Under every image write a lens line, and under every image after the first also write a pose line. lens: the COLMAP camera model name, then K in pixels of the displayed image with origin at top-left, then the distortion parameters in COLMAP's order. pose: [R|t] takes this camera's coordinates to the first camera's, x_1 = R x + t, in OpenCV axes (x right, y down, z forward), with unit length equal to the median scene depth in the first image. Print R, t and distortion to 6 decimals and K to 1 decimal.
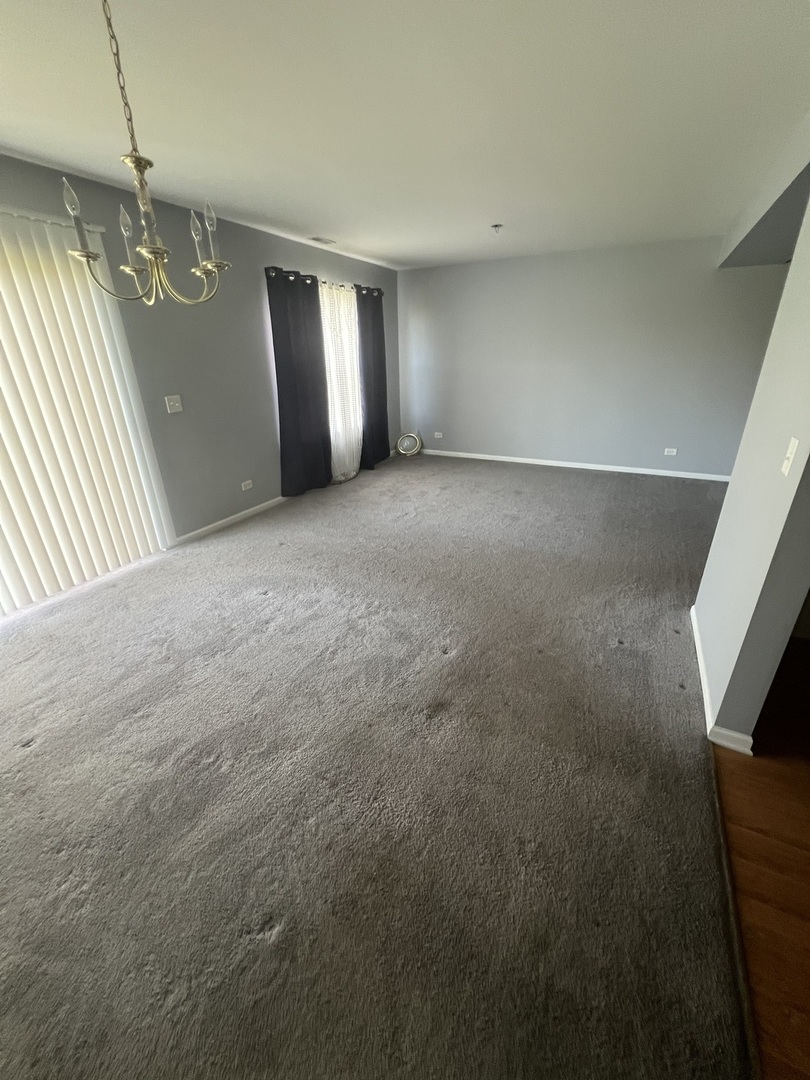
lens RADIAL K [[431.2, 0, 407.6], [0, 431.2, 532.3], [0, 0, 1]] dist [-0.000414, 0.000127]
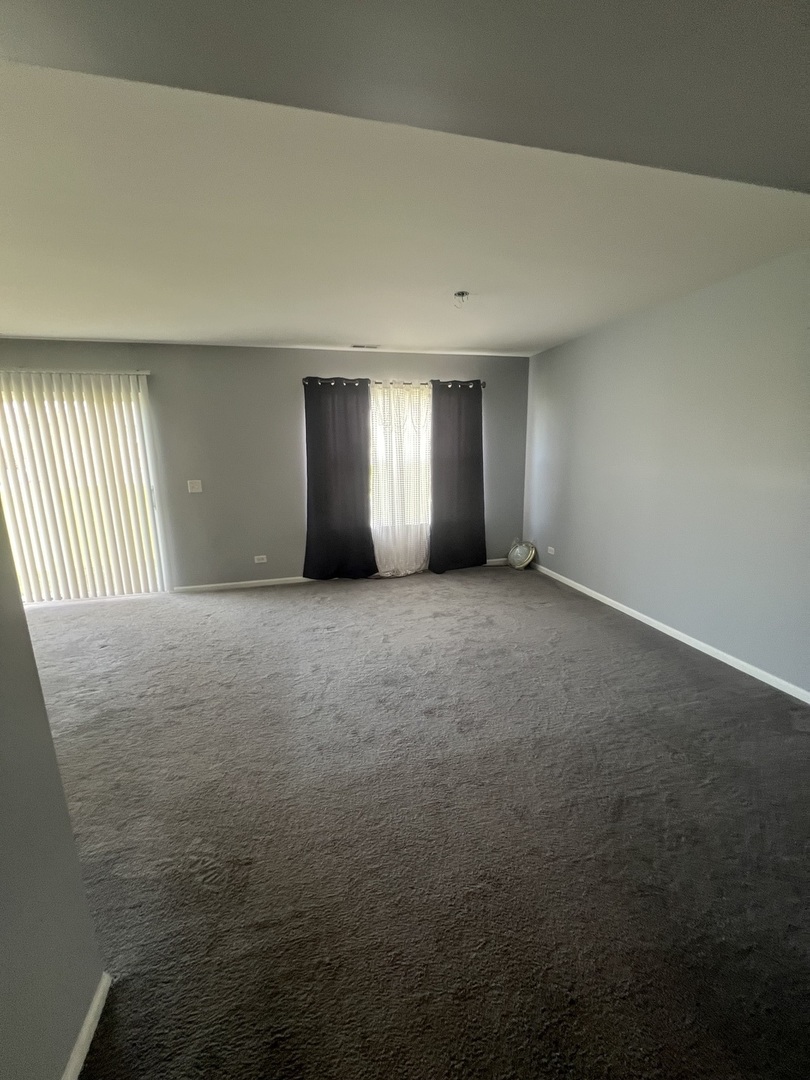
lens RADIAL K [[431.2, 0, 407.6], [0, 431.2, 532.3], [0, 0, 1]] dist [-0.000414, 0.000127]
pose [[0.667597, 0.148937, -0.729474, 0.607996], [-0.282030, 0.957358, -0.062642, -0.186353], [0.689038, 0.247553, 0.681134, 0.415116]]
